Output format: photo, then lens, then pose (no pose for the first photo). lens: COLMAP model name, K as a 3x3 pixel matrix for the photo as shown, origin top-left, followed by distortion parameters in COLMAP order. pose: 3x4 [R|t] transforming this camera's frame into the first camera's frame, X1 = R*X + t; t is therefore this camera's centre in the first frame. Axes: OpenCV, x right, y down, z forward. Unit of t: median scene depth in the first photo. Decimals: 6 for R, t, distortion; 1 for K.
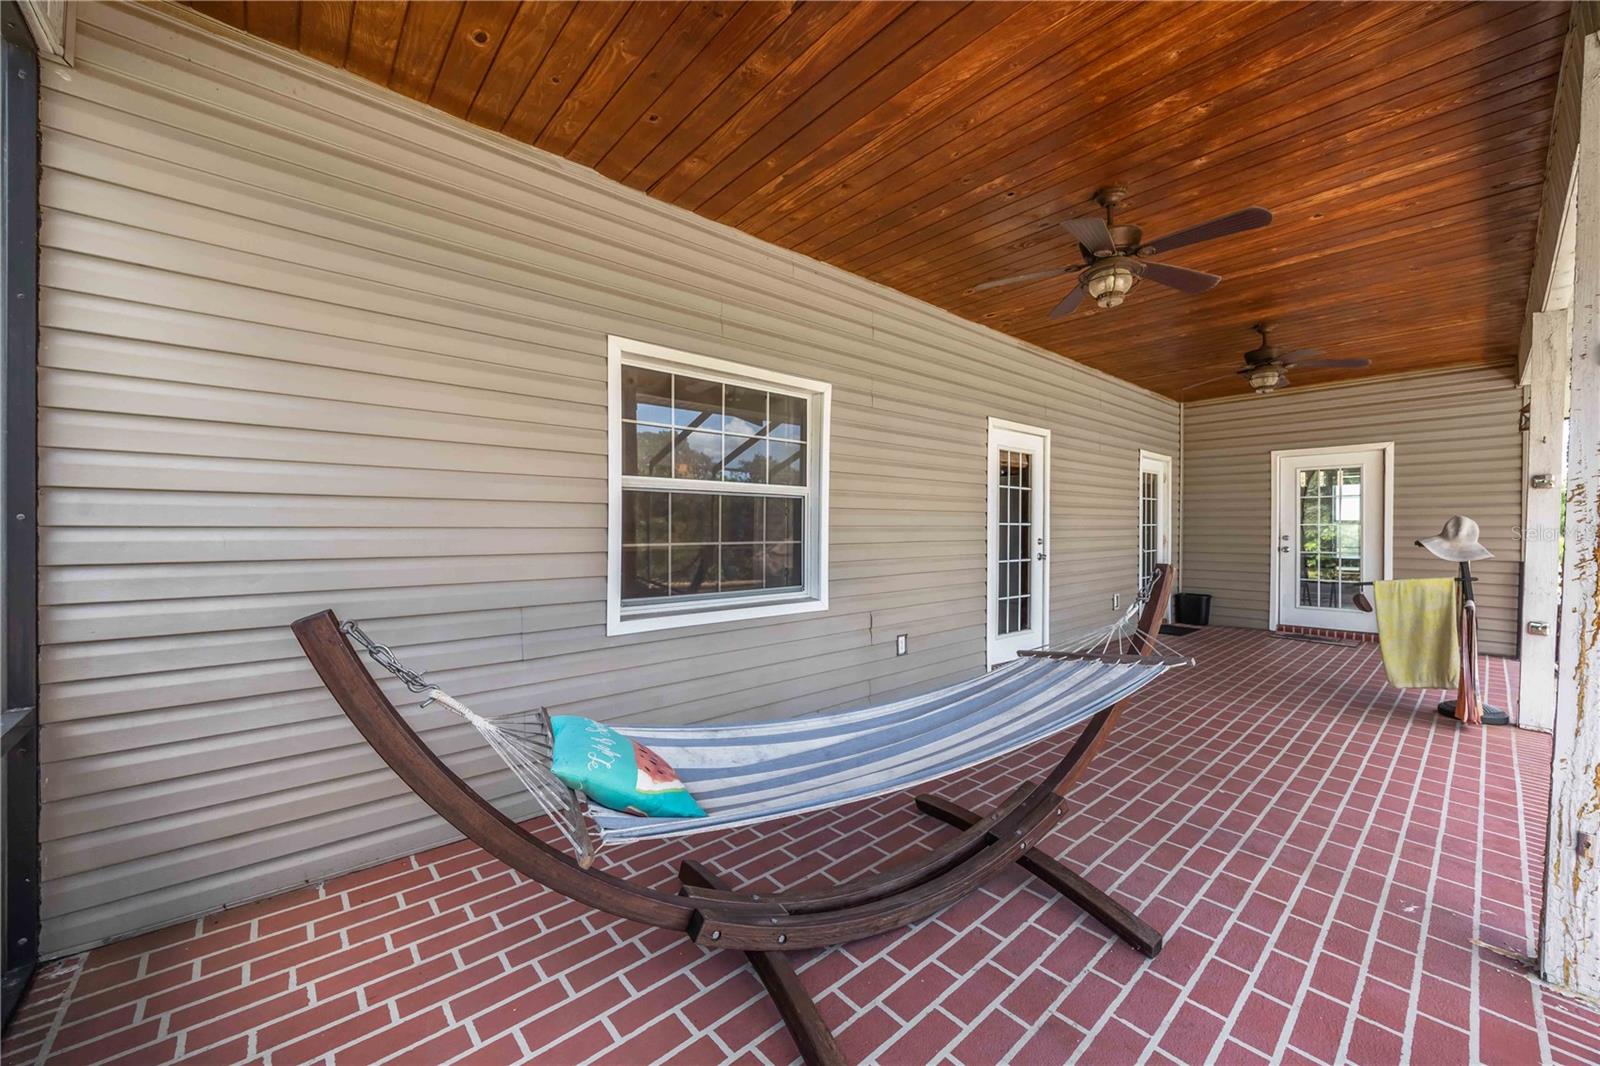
lens RADIAL K [[608.5, 0, 800.0], [0, 608.5, 525.2], [0, 0, 1]] dist [0.008826, 0.000098]
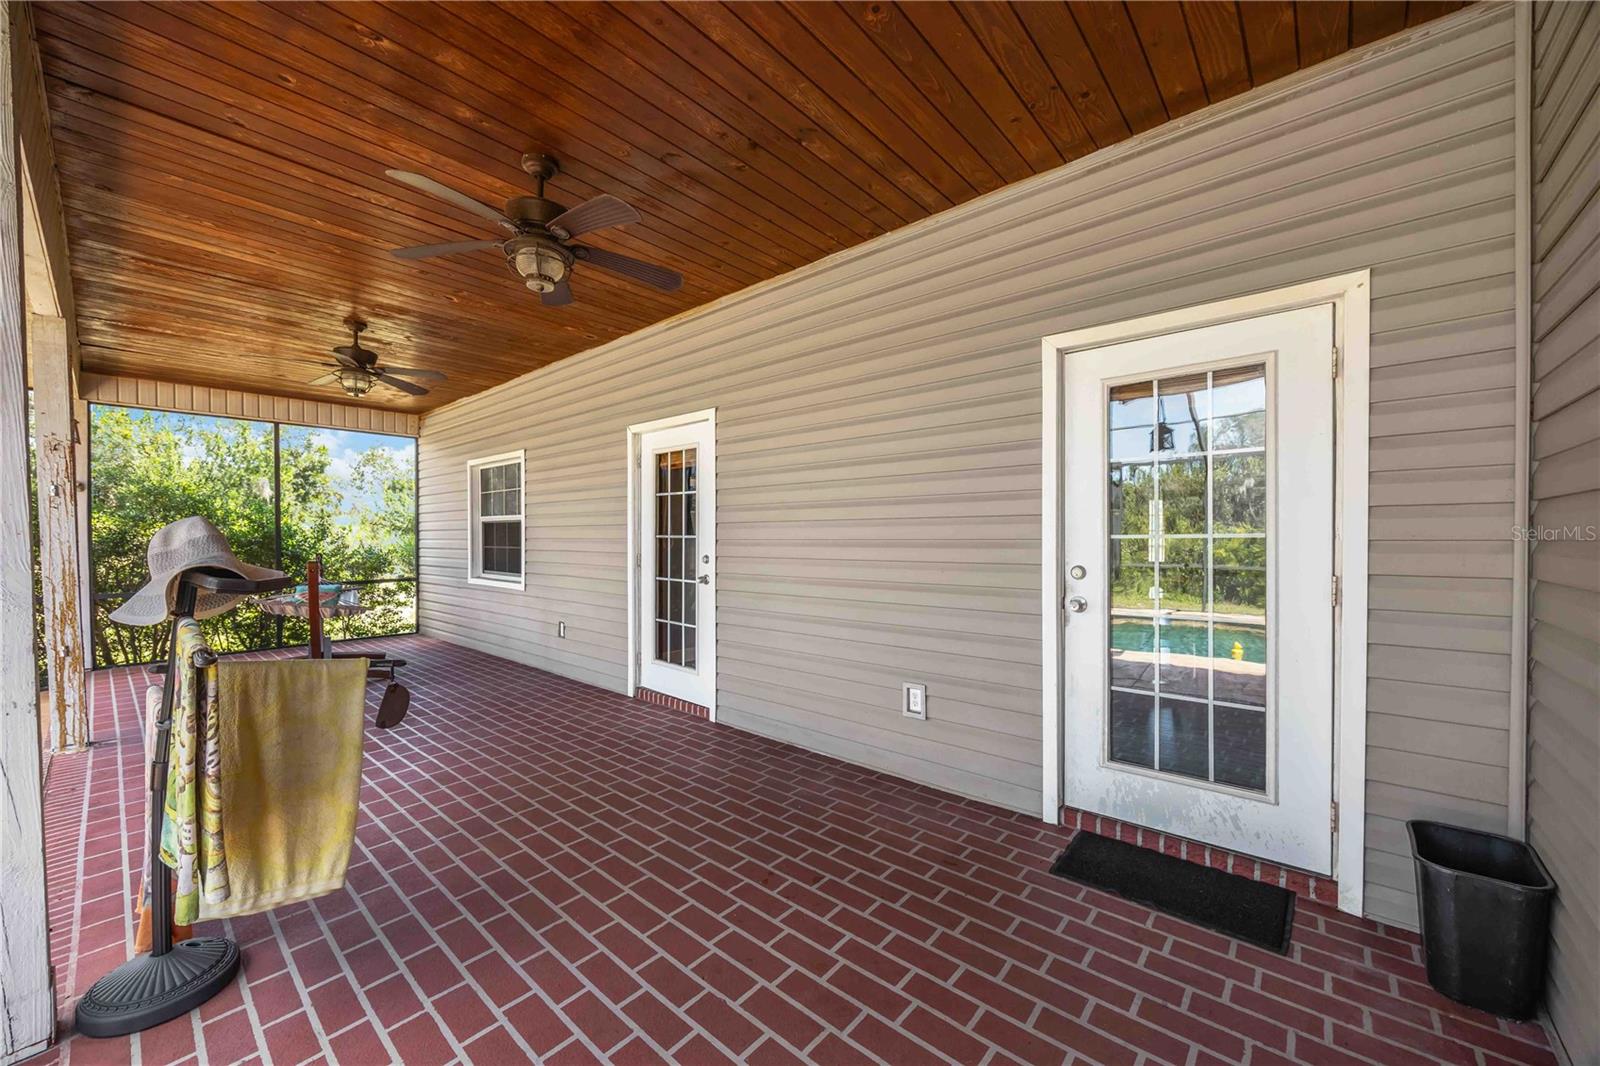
lens RADIAL K [[606.5, 0, 805.3], [0, 606.5, 539.2], [0, 0, 1]] dist [0.000907, 0.000206]
pose [[0.131466, 0.000965, -0.991320, 1.207972], [-0.001604, 0.999998, 0.000761, 0.000820], [0.991319, 0.001490, 0.131468, 1.066581]]
